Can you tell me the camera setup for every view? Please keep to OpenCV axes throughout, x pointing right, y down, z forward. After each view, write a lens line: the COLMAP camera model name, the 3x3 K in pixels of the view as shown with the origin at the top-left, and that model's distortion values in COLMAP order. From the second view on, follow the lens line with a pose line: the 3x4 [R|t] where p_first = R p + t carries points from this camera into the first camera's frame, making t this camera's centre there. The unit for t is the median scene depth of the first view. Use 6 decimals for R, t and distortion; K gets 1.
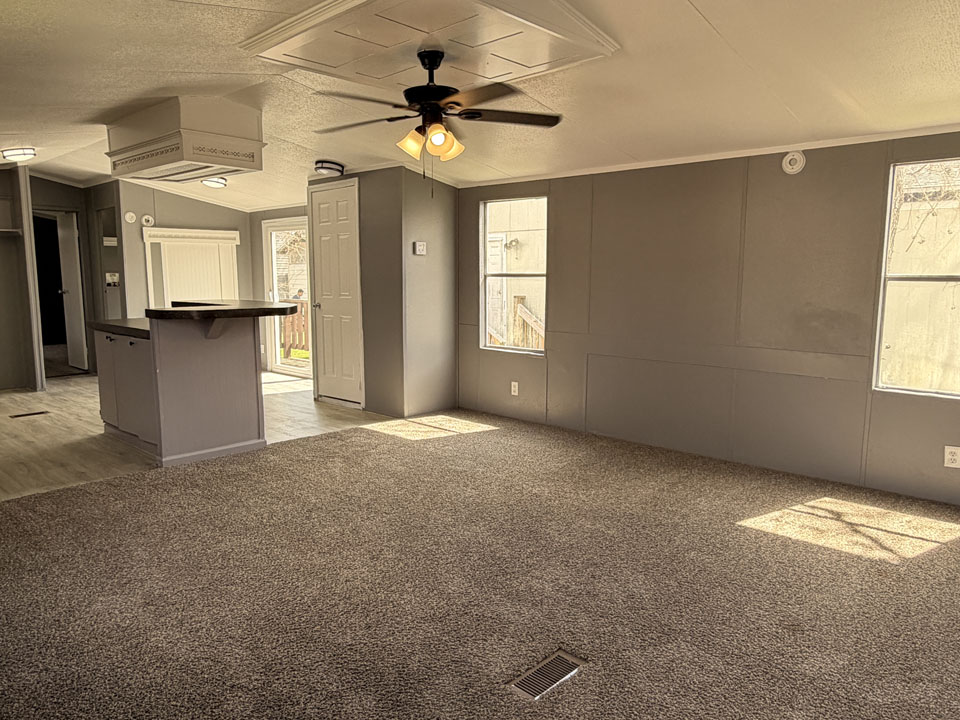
lens RADIAL K [[678.7, 0, 476.3], [0, 678.7, 365.7], [0, 0, 1]] dist [0.001780, -0.001149]
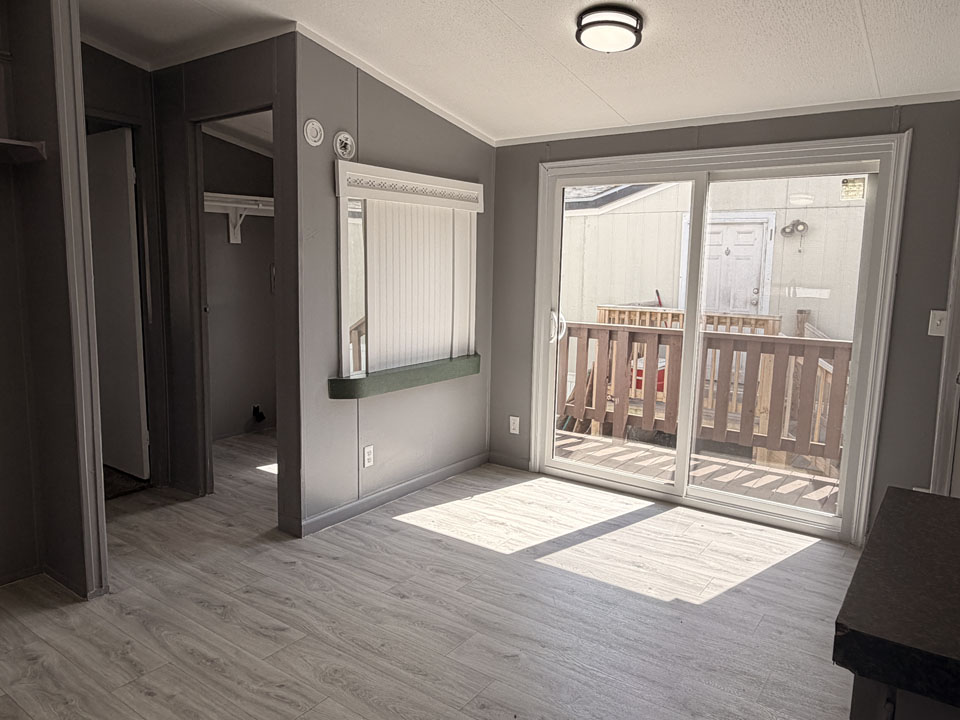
lens RADIAL K [[678.7, 0, 481.4], [0, 678.7, 357.2], [0, 0, 1]] dist [0.001780, -0.001149]
pose [[0.991691, 0.002695, 0.128614, -0.614881], [-0.003239, 0.999987, 0.004018, -0.116424], [-0.128602, -0.004401, 0.991687, 0.781427]]
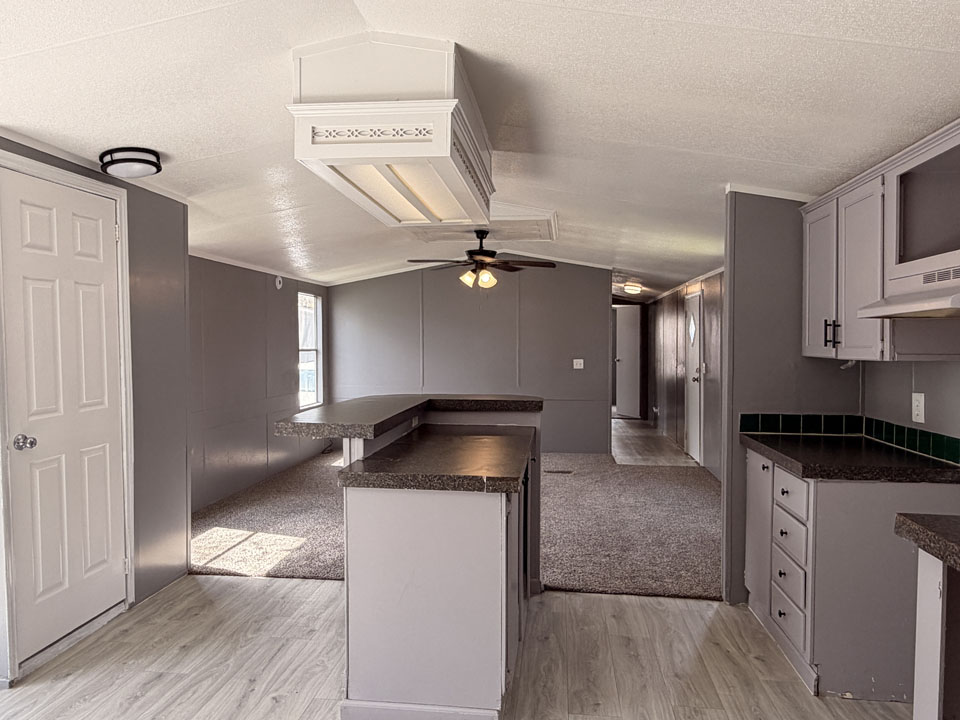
lens RADIAL K [[678.7, 0, 476.1], [0, 678.7, 358.6], [0, 0, 1]] dist [0.001780, -0.001149]
pose [[-0.597397, -0.025086, 0.801553, -0.826571], [0.107251, 0.988032, 0.110857, -0.176879], [-0.794742, 0.152193, -0.587557, 1.155327]]
